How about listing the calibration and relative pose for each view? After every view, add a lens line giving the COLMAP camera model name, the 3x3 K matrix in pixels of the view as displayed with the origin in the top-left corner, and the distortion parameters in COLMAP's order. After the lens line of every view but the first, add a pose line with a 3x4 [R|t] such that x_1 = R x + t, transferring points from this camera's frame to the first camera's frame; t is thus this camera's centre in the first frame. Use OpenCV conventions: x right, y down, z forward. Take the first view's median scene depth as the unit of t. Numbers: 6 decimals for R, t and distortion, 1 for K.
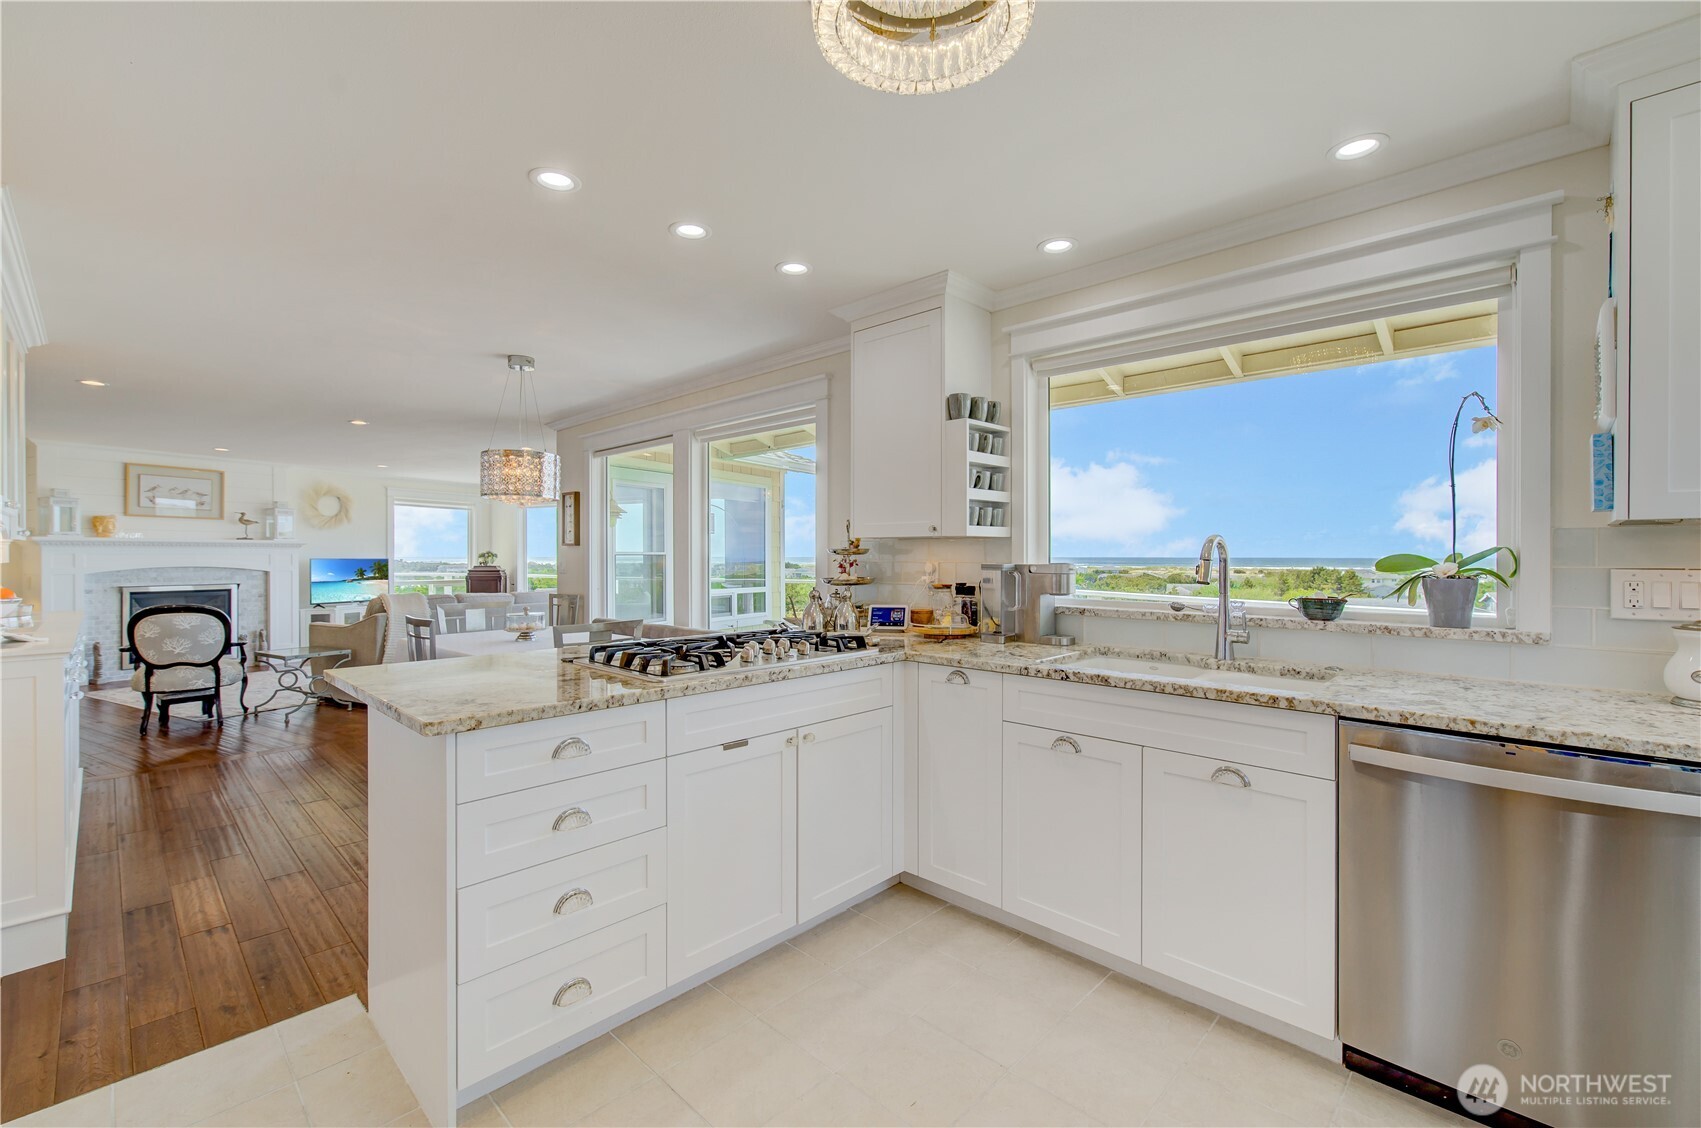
lens RADIAL K [[699.9, 0, 851.0], [0, 699.9, 566.7], [0, 0, 1]] dist [0.003804, 0.000259]
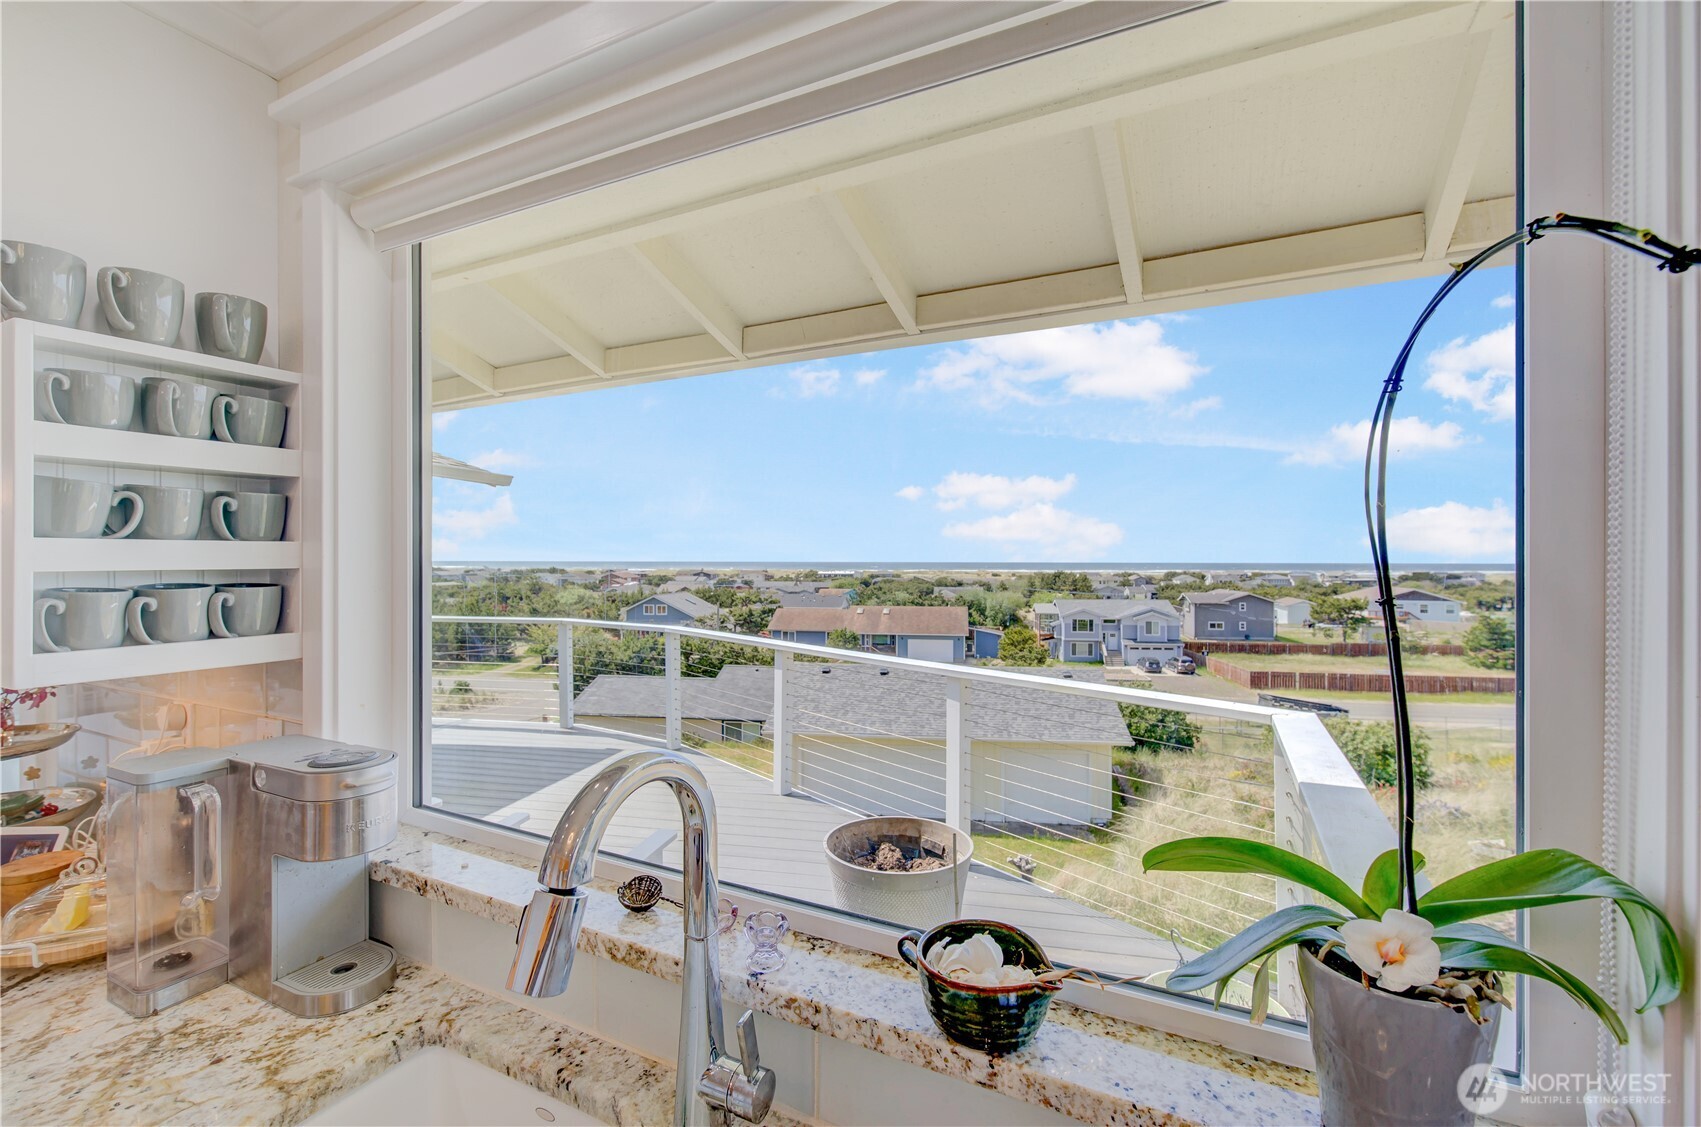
lens RADIAL K [[699.9, 0, 852.2], [0, 699.9, 556.9], [0, 0, 1]] dist [0.003804, 0.000259]
pose [[0.955264, 0.001594, 0.295751, 0.410765], [0.003157, 0.999874, -0.015588, -0.096256], [-0.295738, 0.015824, 0.955138, 0.571345]]
